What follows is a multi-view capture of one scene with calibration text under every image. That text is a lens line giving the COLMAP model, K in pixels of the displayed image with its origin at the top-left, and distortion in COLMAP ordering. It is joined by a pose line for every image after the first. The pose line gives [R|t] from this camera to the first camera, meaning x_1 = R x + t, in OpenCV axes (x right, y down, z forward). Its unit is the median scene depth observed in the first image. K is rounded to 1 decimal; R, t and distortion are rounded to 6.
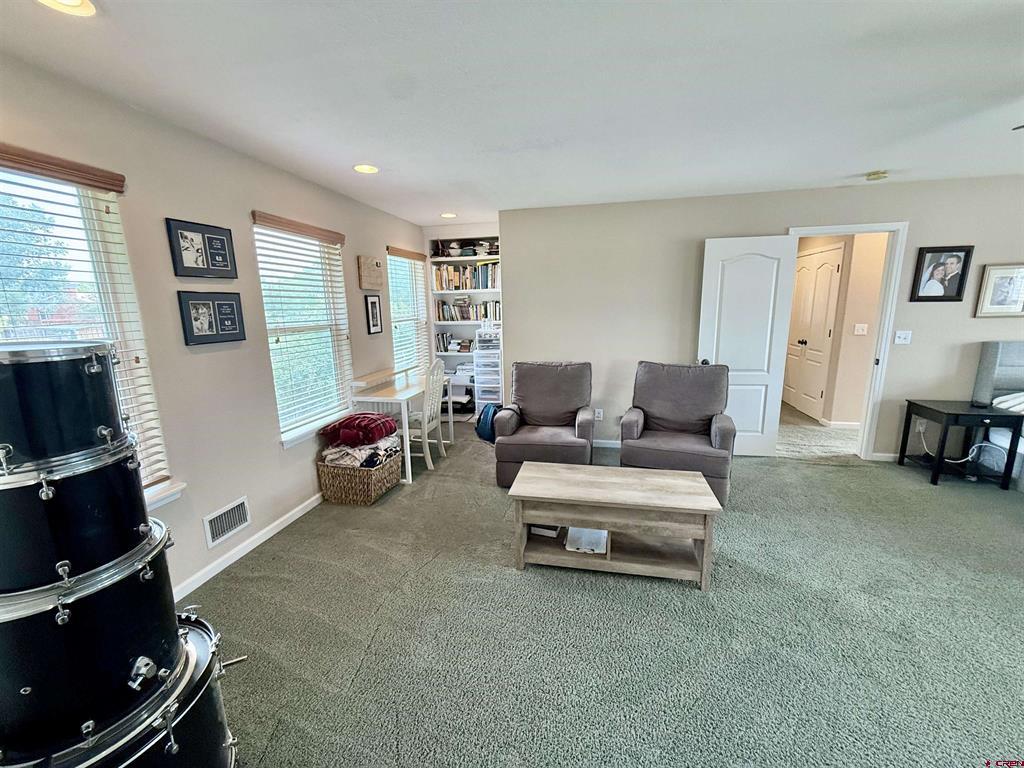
lens RADIAL K [[409.4, 0, 514.6], [0, 409.4, 384.1], [0, 0, 1]] dist [0.000726, 0.000070]
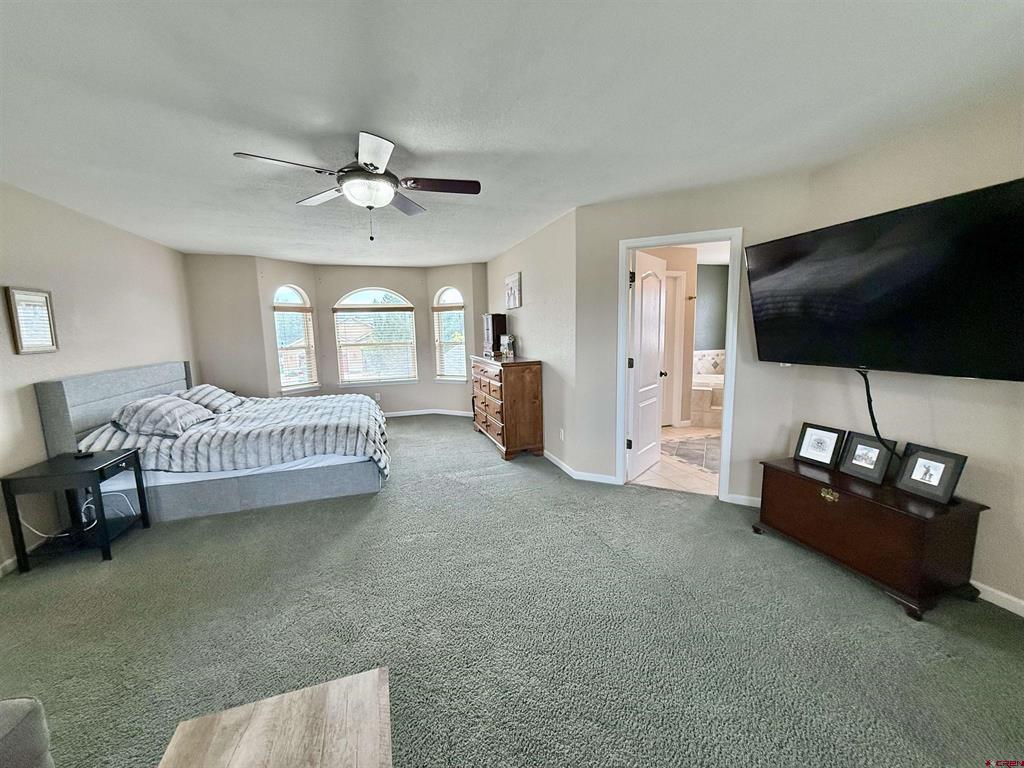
lens RADIAL K [[409.4, 0, 514.6], [0, 409.4, 384.1], [0, 0, 1]] dist [0.000726, 0.000070]
pose [[-0.512263, -0.087510, 0.854359, -0.020801], [0.193870, 0.957335, 0.214300, -0.092829], [-0.836661, 0.275412, -0.473442, 0.602434]]
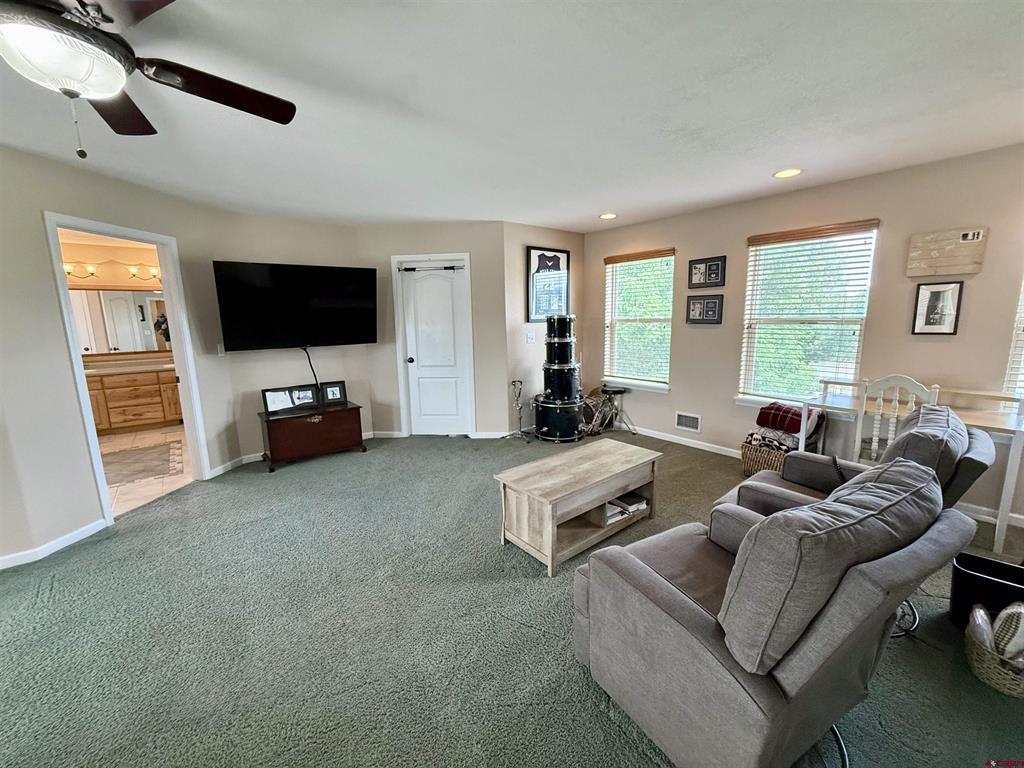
lens RADIAL K [[409.4, 0, 514.6], [0, 409.4, 384.1], [0, 0, 1]] dist [0.000726, 0.000070]
pose [[-0.619143, 0.157869, -0.769246, 0.815229], [-0.123163, 0.947939, 0.293671, -0.187725], [0.775560, 0.276567, -0.567466, 0.990653]]
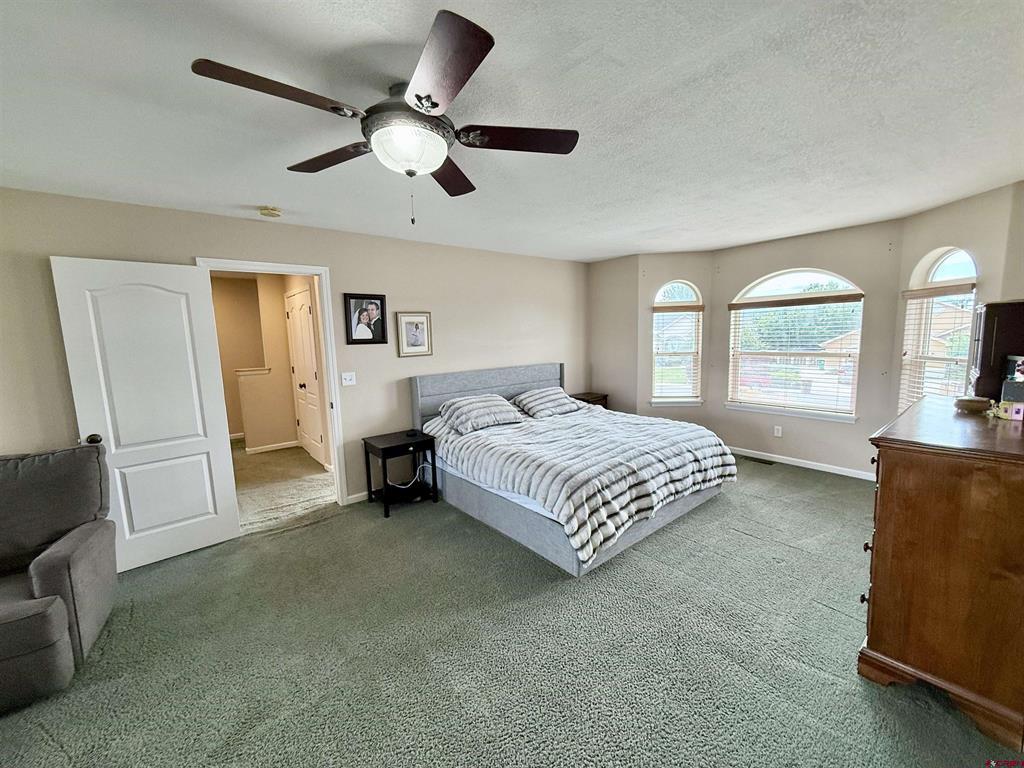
lens RADIAL K [[409.4, 0, 514.6], [0, 409.4, 384.1], [0, 0, 1]] dist [0.000726, 0.000070]
pose [[0.618010, -0.095900, 0.780299, 0.425203], [0.167818, 0.985748, -0.011765, -0.020893], [-0.768050, 0.138219, 0.625295, 0.048821]]
